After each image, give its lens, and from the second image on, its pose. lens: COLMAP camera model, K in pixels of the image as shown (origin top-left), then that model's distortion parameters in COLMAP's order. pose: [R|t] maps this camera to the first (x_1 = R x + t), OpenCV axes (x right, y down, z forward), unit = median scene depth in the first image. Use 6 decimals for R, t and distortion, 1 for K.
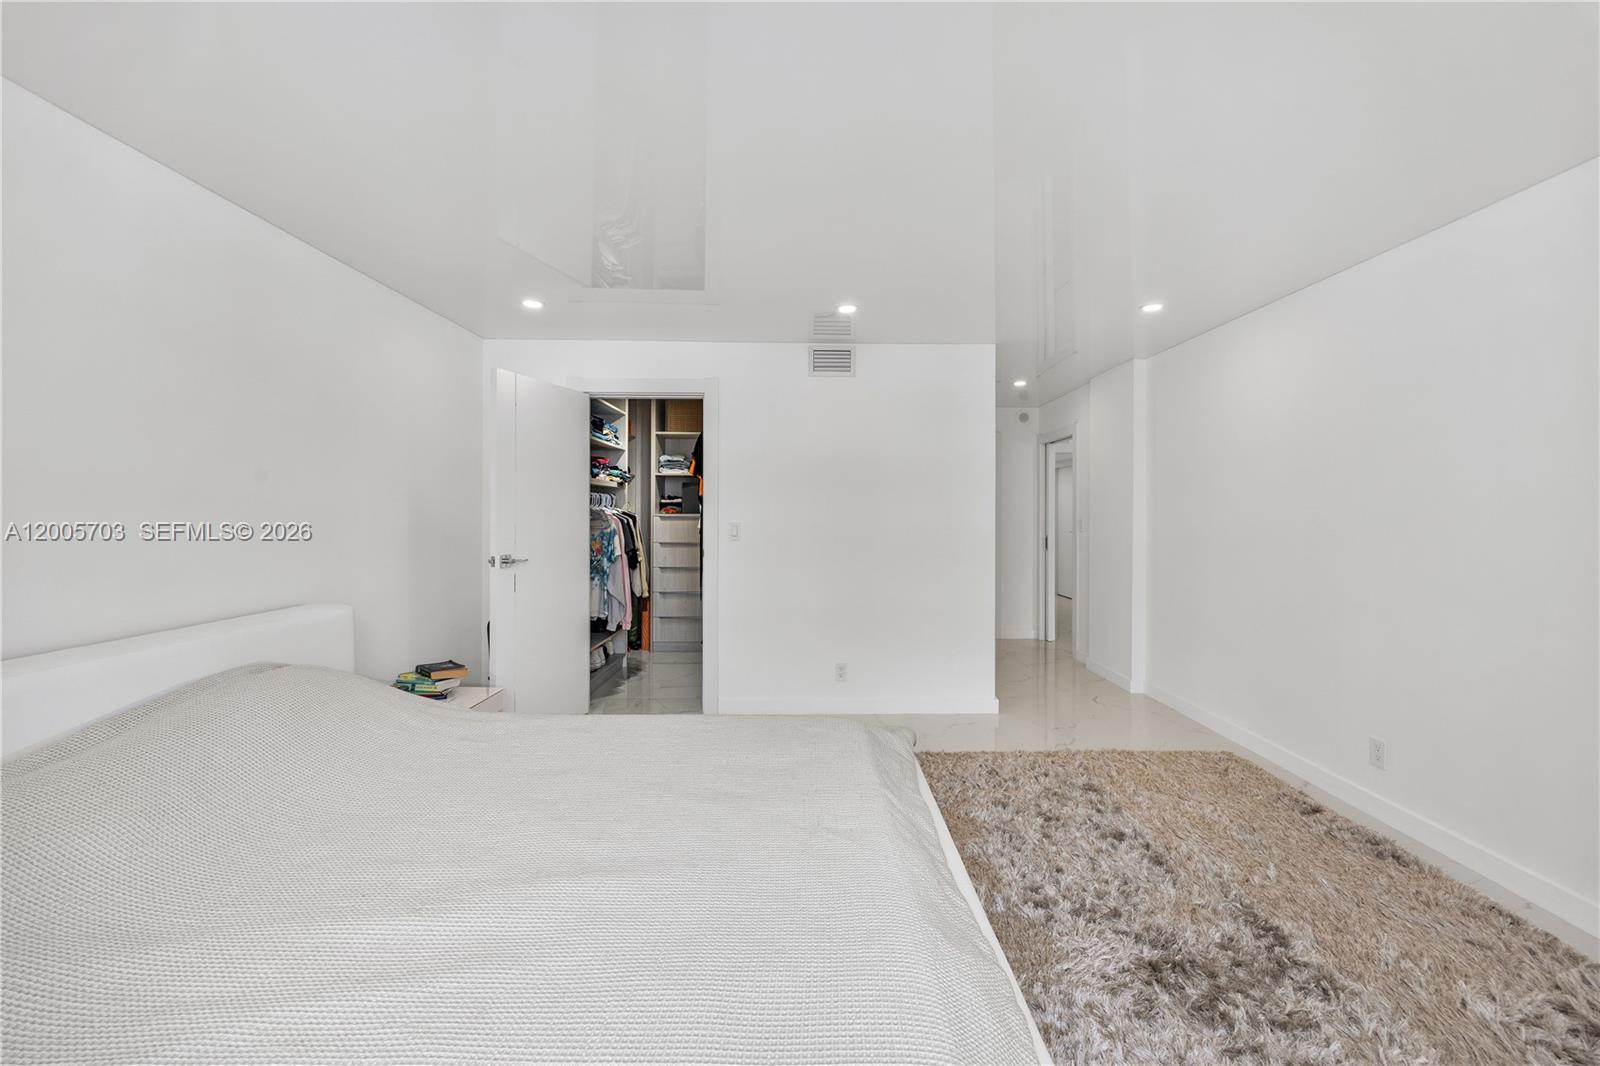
lens RADIAL K [[653.0, 0, 809.9], [0, 653.0, 520.2], [0, 0, 1]] dist [-0.004087, -0.000079]
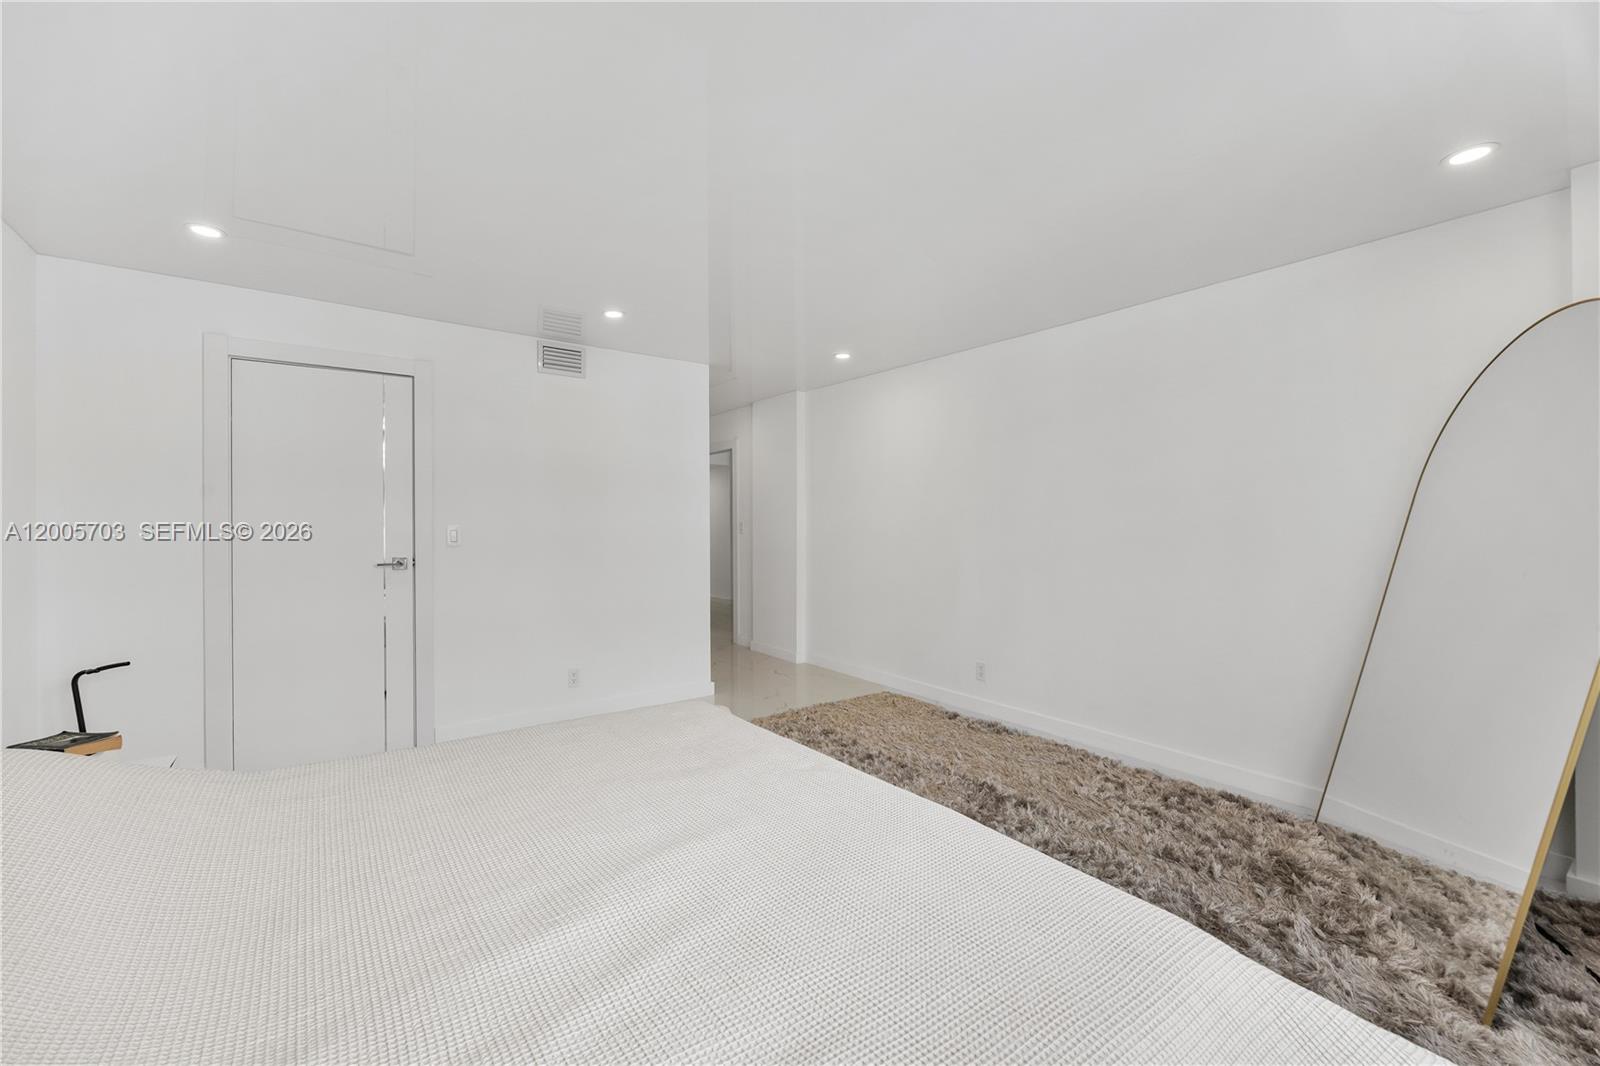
lens RADIAL K [[653.0, 0, 804.9], [0, 653.0, 529.2], [0, 0, 1]] dist [-0.004087, -0.000079]
pose [[0.804844, -0.010887, 0.593387, -0.401491], [0.009517, 0.999940, 0.005438, 0.010691], [-0.593410, 0.001271, 0.804899, 0.006115]]
